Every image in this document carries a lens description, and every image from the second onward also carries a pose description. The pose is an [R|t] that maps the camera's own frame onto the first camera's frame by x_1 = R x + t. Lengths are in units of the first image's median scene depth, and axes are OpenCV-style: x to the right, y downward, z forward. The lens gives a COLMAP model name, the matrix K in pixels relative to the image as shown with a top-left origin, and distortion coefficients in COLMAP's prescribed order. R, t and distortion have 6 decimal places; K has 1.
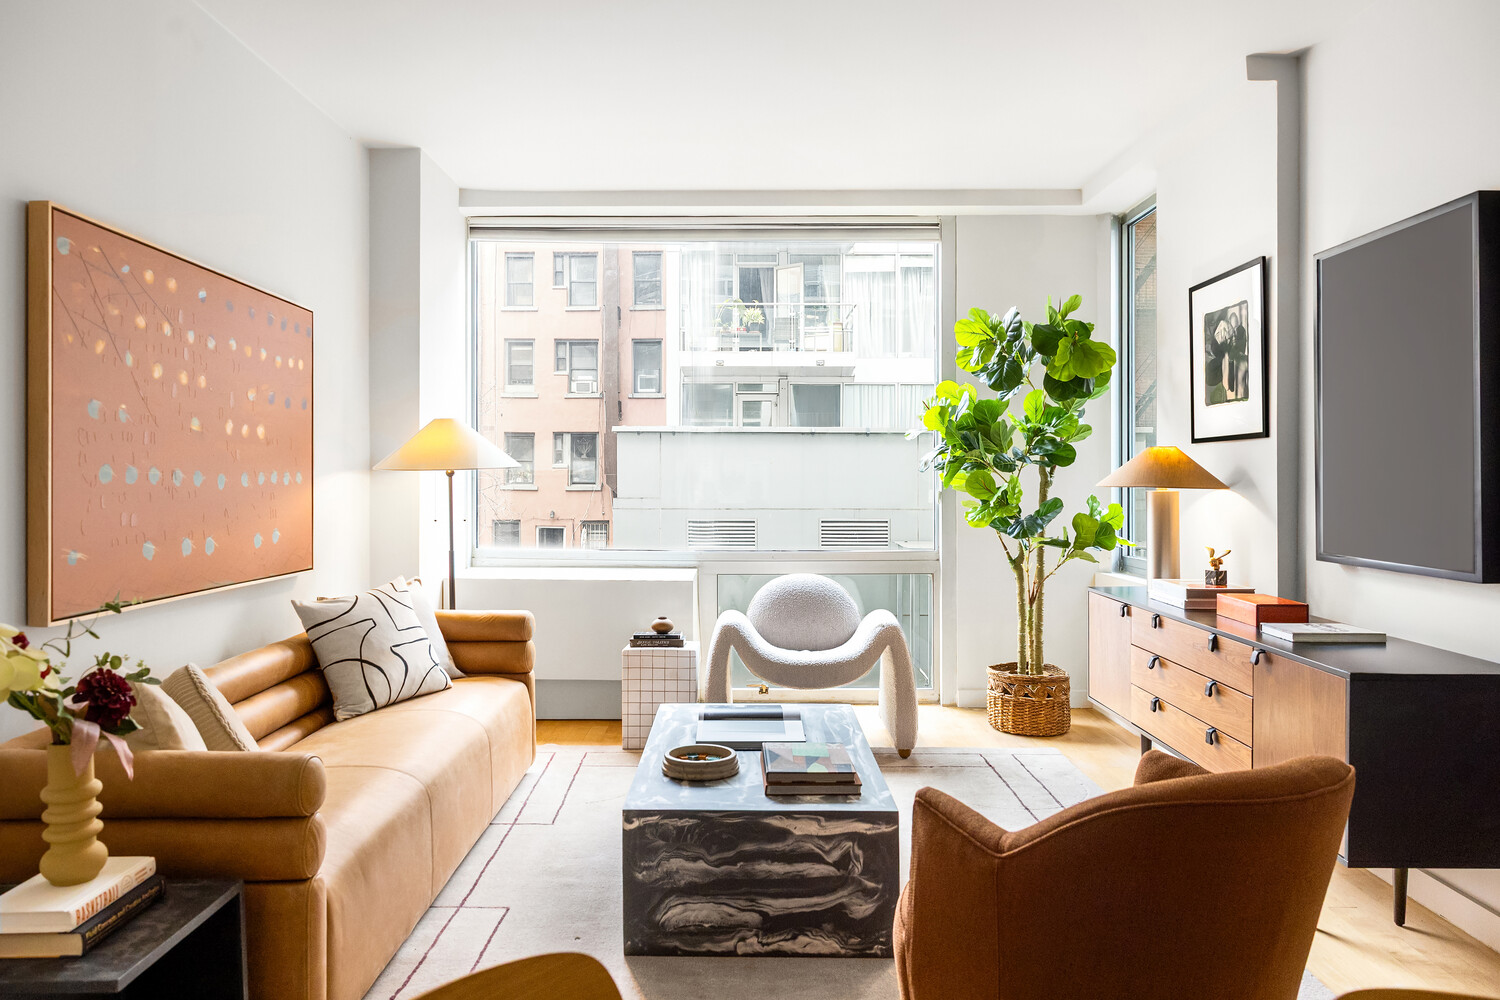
lens RADIAL K [[1008.0, 0, 746.7], [0, 1008.0, 494.7], [0, 0, 1]] dist [0.009790, 0.003432]
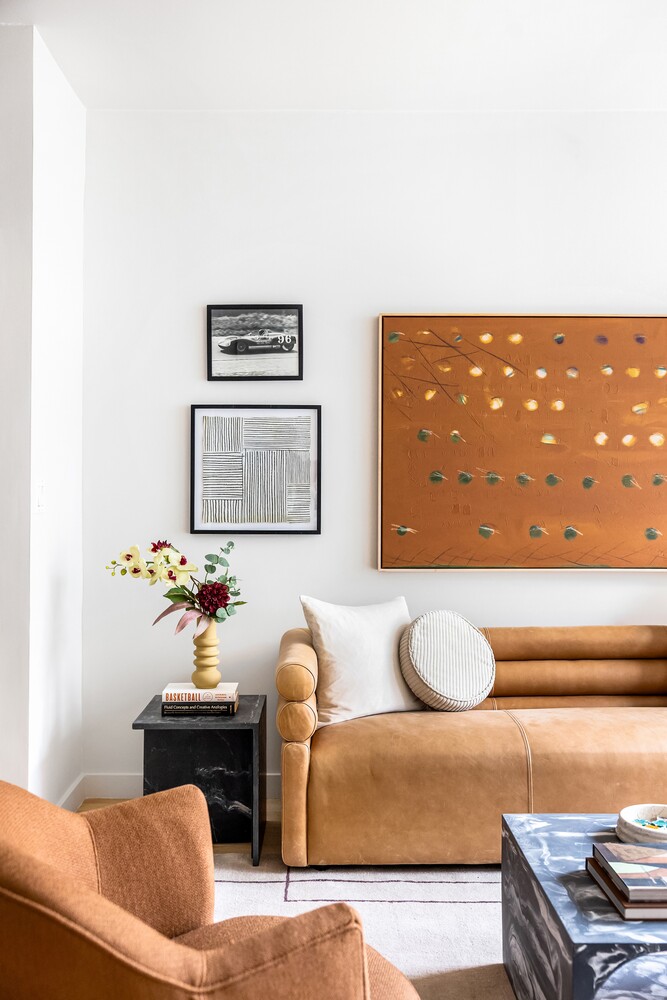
lens RADIAL K [[951.2, 0, 335.0], [0, 951.2, 494.3], [0, 0, 1]] dist [-0.007871, 0.000000]
pose [[0.019469, -0.012185, -0.999736, 0.856706], [-0.012351, 0.999846, -0.012427, 0.025013], [0.999734, 0.012590, 0.019316, 0.904172]]
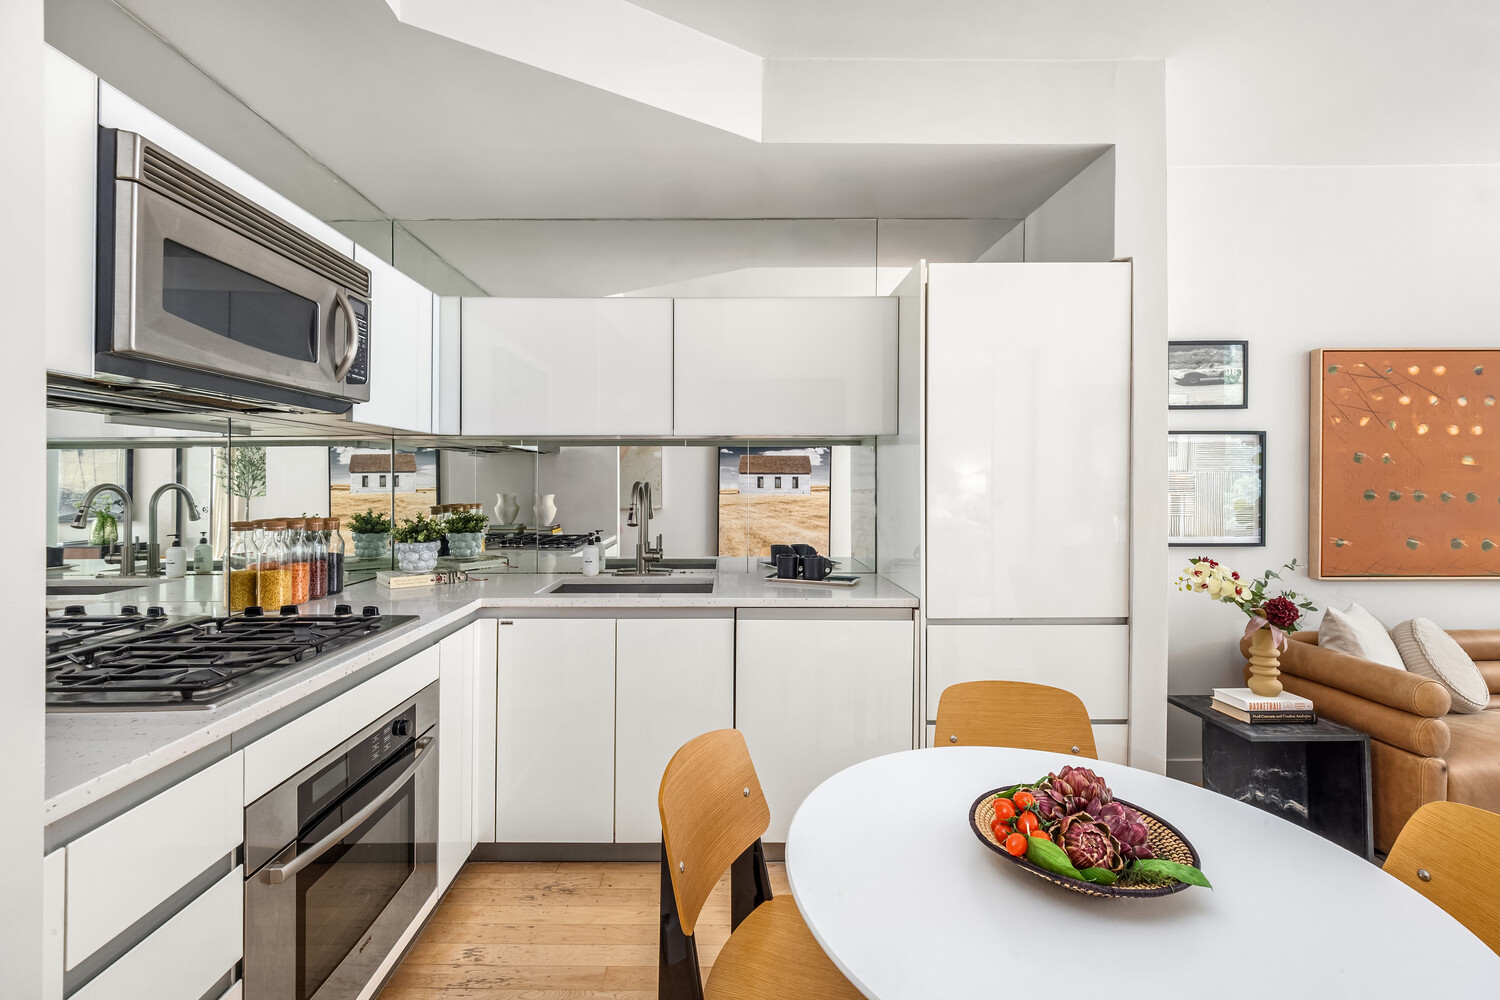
lens RADIAL K [[655.6, 0, 741.4], [0, 655.6, 501.3], [0, 0, 1]] dist [0.000999, 0.000146]
pose [[0.004340, -0.001963, -0.999989, 0.496514], [-0.010291, 0.999945, -0.002007, 0.000856], [0.999938, 0.010300, 0.004319, -0.051118]]
